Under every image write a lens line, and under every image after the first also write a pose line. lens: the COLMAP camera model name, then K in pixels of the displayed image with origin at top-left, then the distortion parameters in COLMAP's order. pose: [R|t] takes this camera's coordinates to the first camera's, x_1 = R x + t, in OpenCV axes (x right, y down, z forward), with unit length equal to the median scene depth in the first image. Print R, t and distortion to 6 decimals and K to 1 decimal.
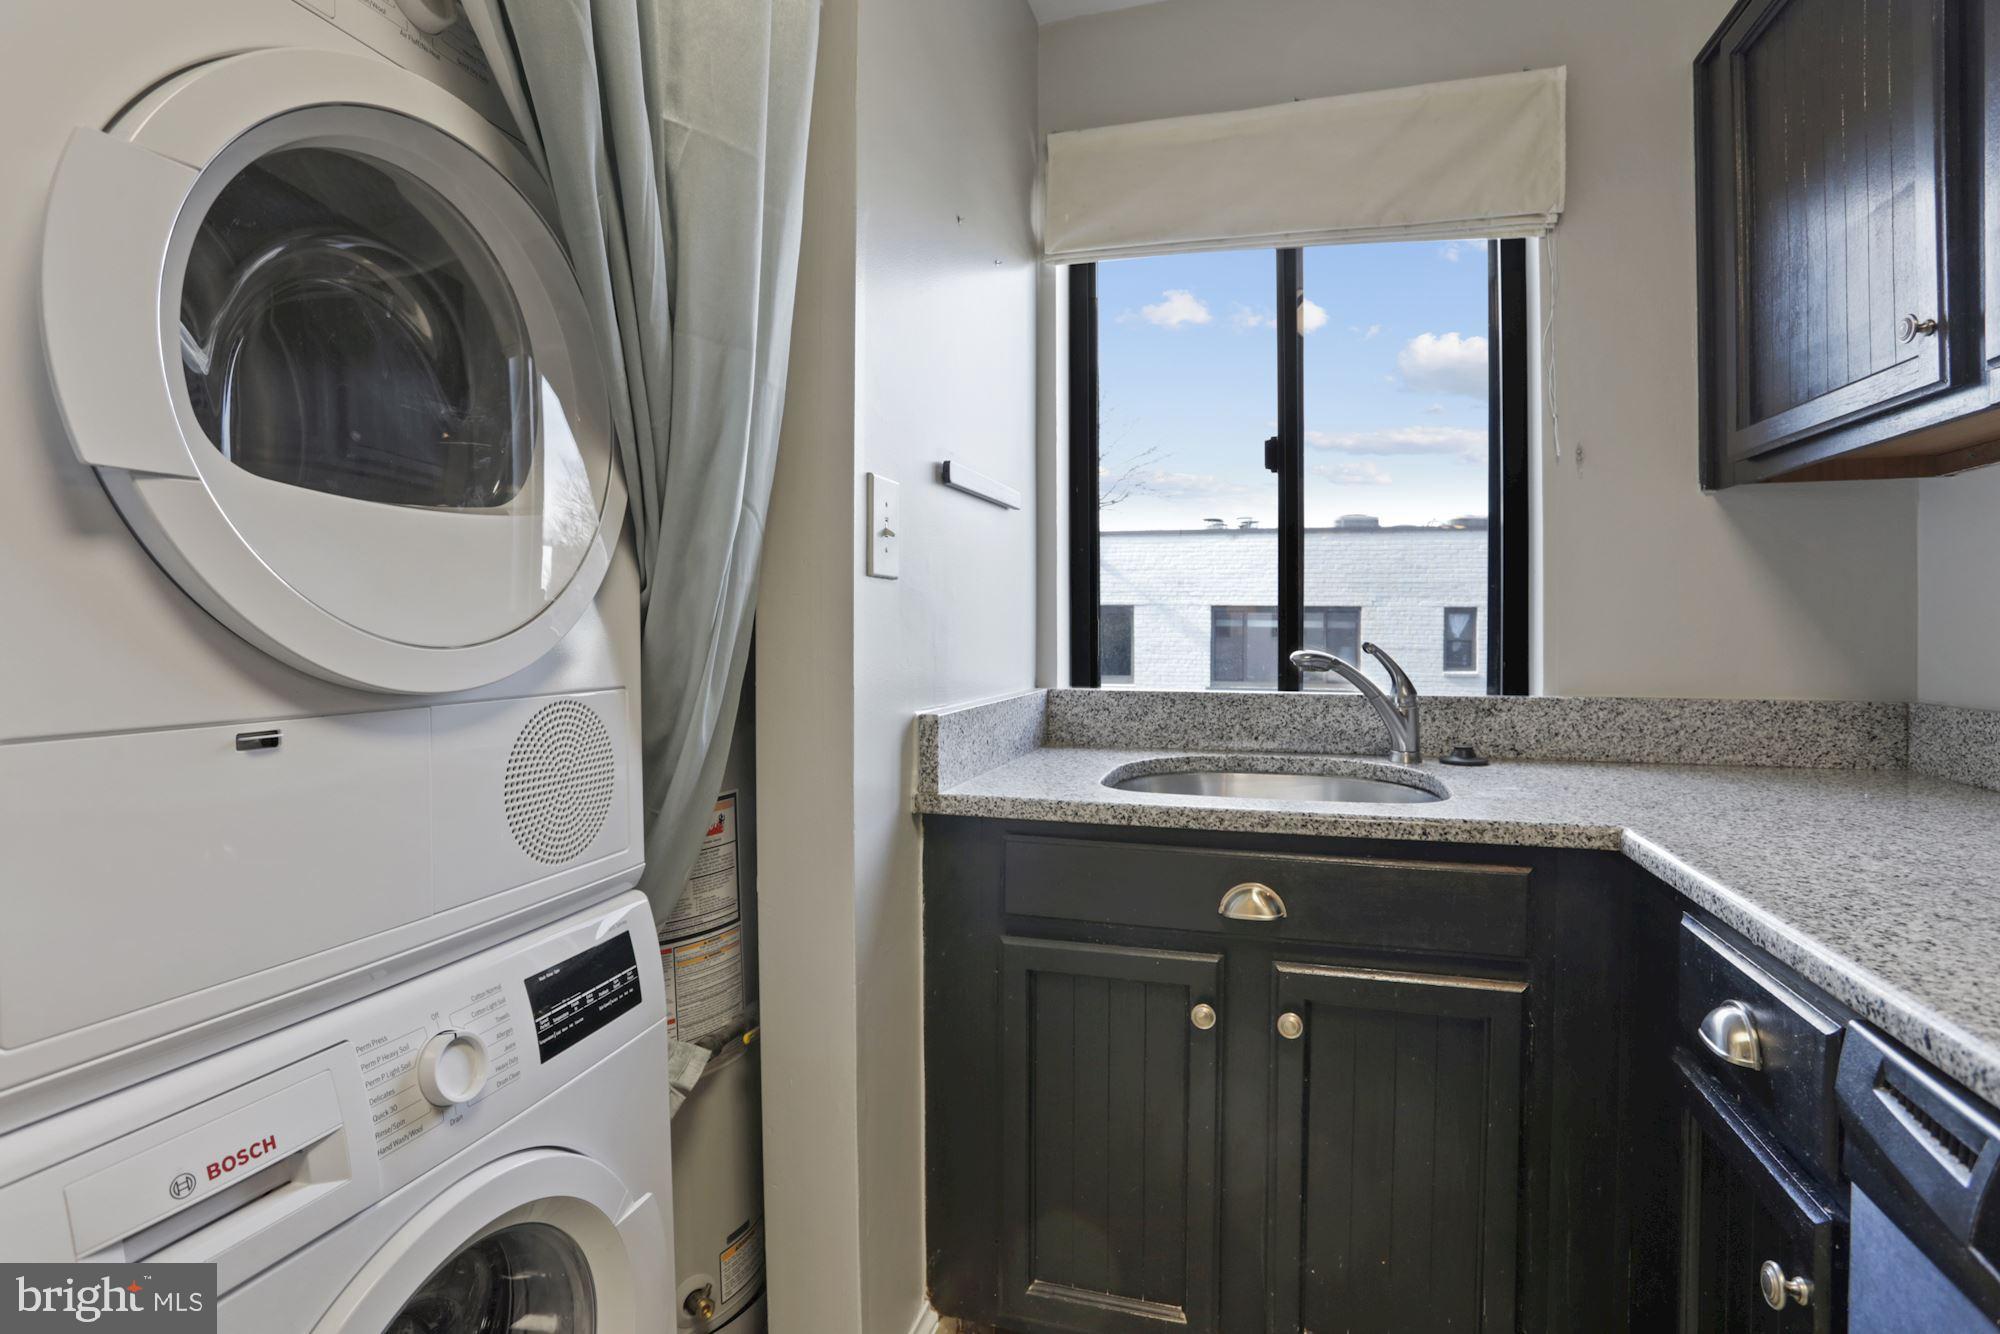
lens RADIAL K [[1046.1, 0, 1010.4], [0, 1046.1, 620.2], [0, 0, 1]] dist [-0.039714, 0.000381]
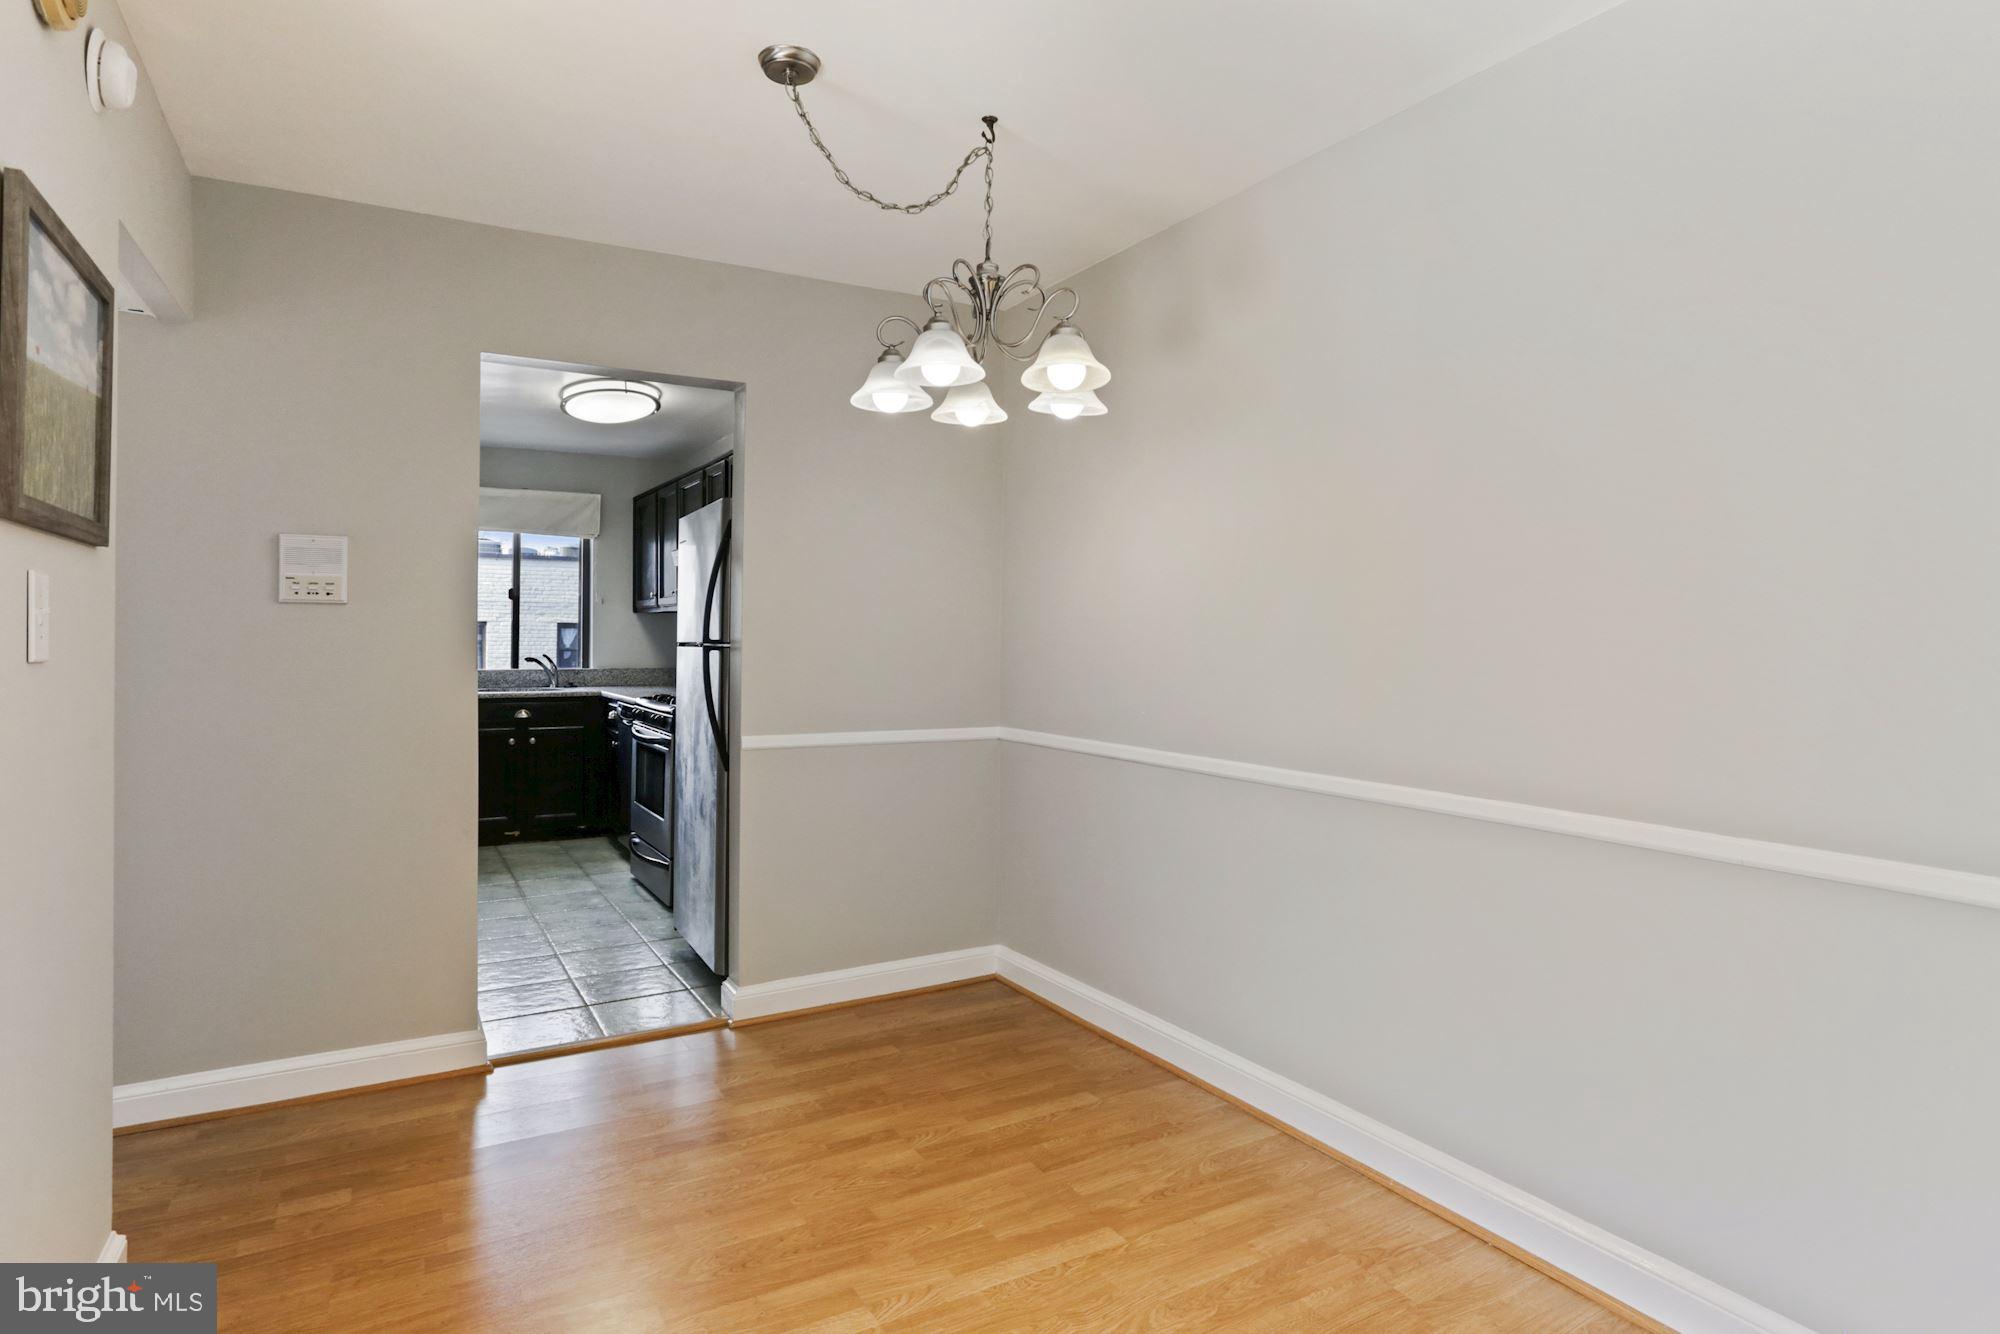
lens RADIAL K [[1056.5, 0, 1002.1], [0, 1056.5, 621.9], [0, 0, 1]] dist [-0.071796, 0.028179]
pose [[0.695711, 0.005763, 0.718299, -1.110977], [-0.001711, 0.999978, -0.006367, -0.068391], [-0.718320, 0.003201, 0.695706, -2.565682]]
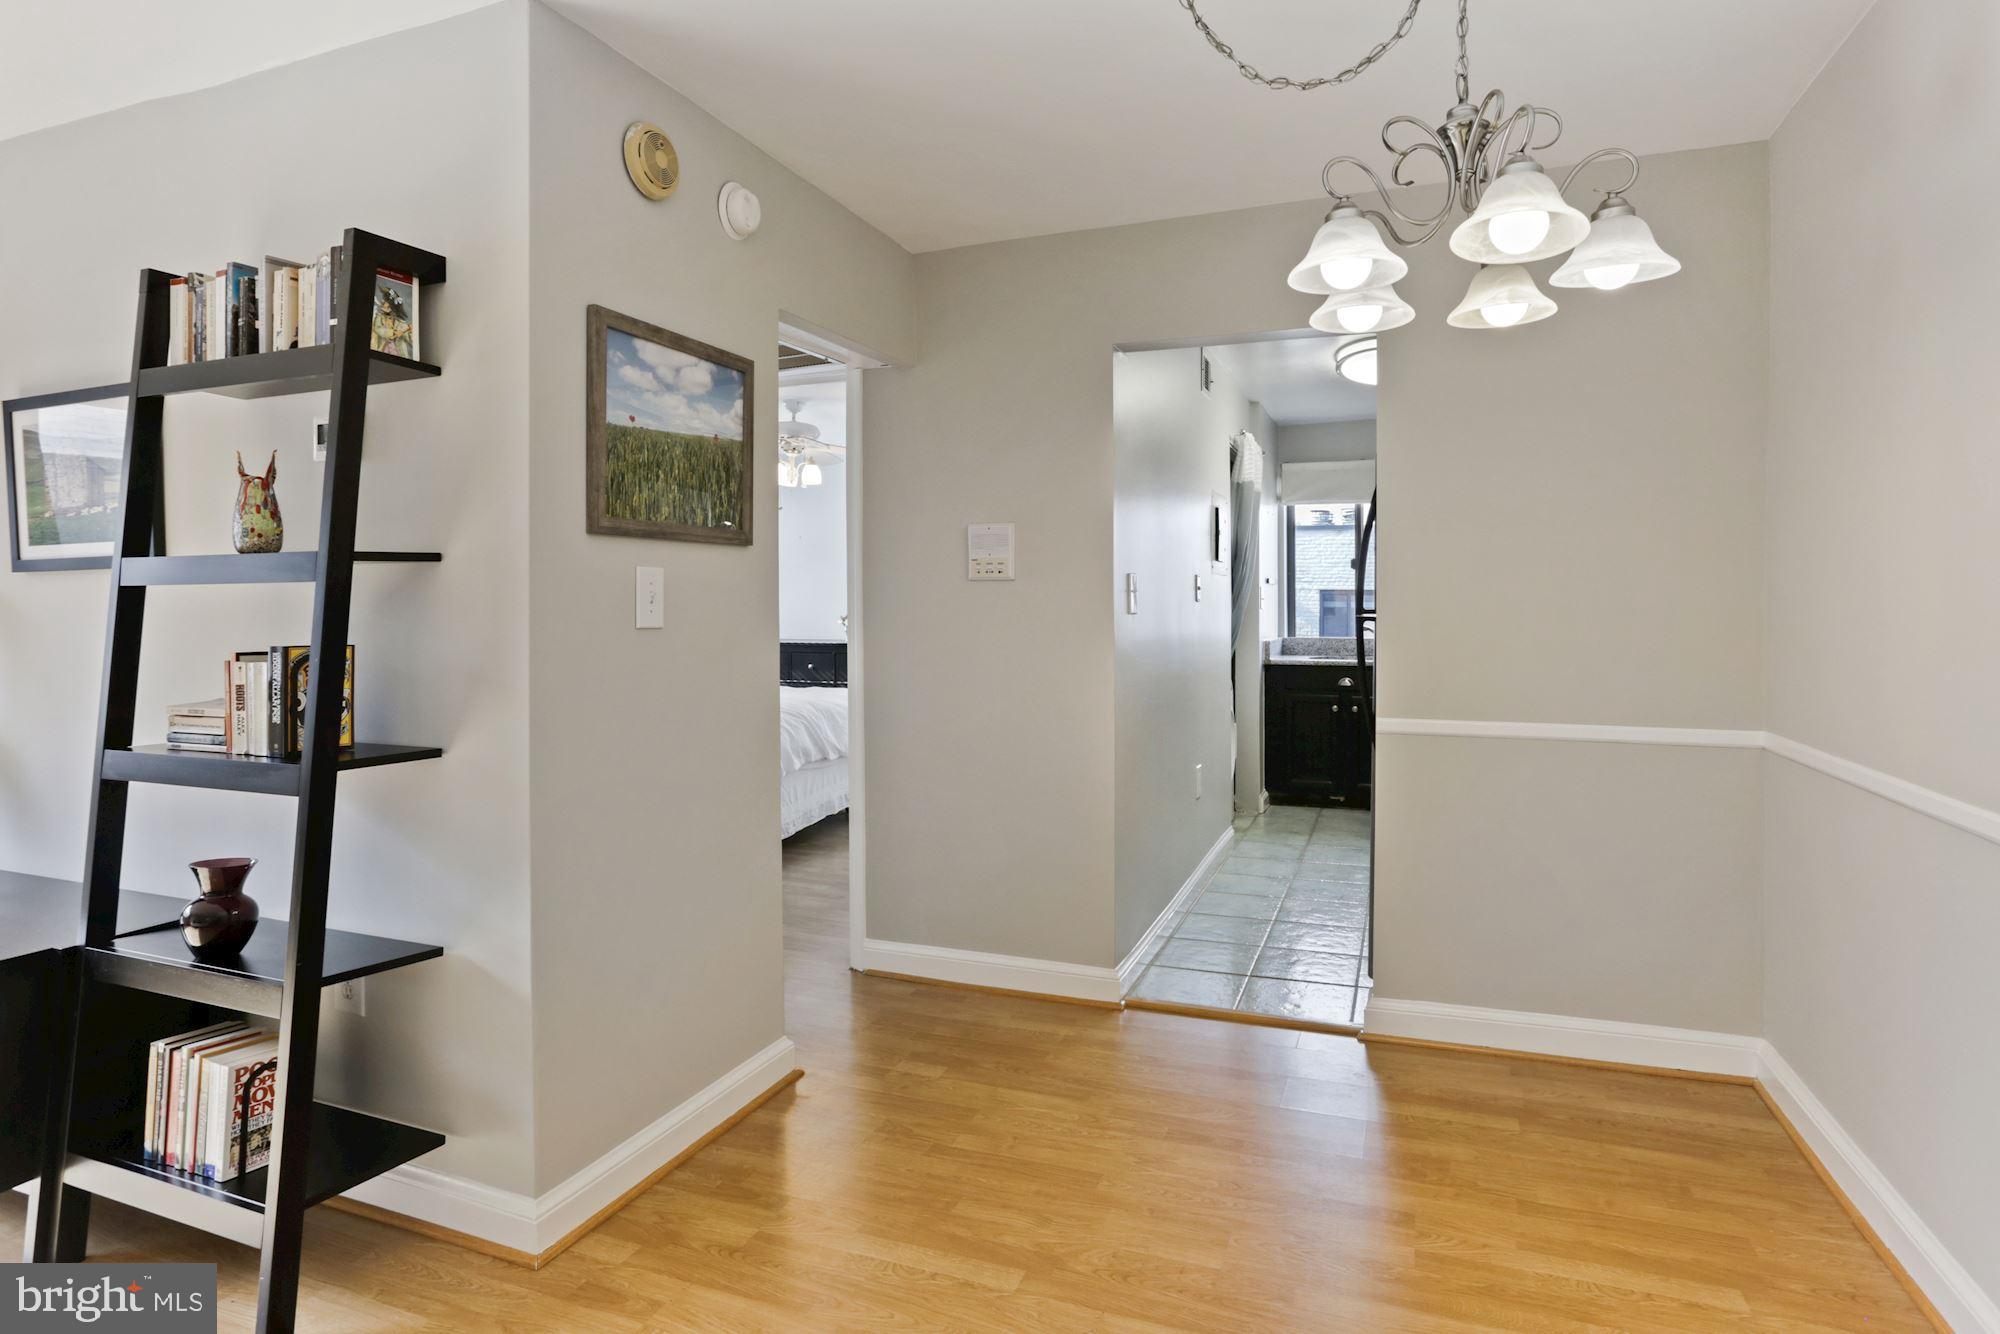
lens RADIAL K [[1056.5, 0, 1002.1], [0, 1056.5, 621.9], [0, 0, 1]] dist [-0.071796, 0.028179]
pose [[0.995168, -0.006026, -0.097997, -0.577930], [0.008341, 0.999695, 0.023232, -0.073329], [0.097828, -0.023938, 0.994915, -2.626598]]
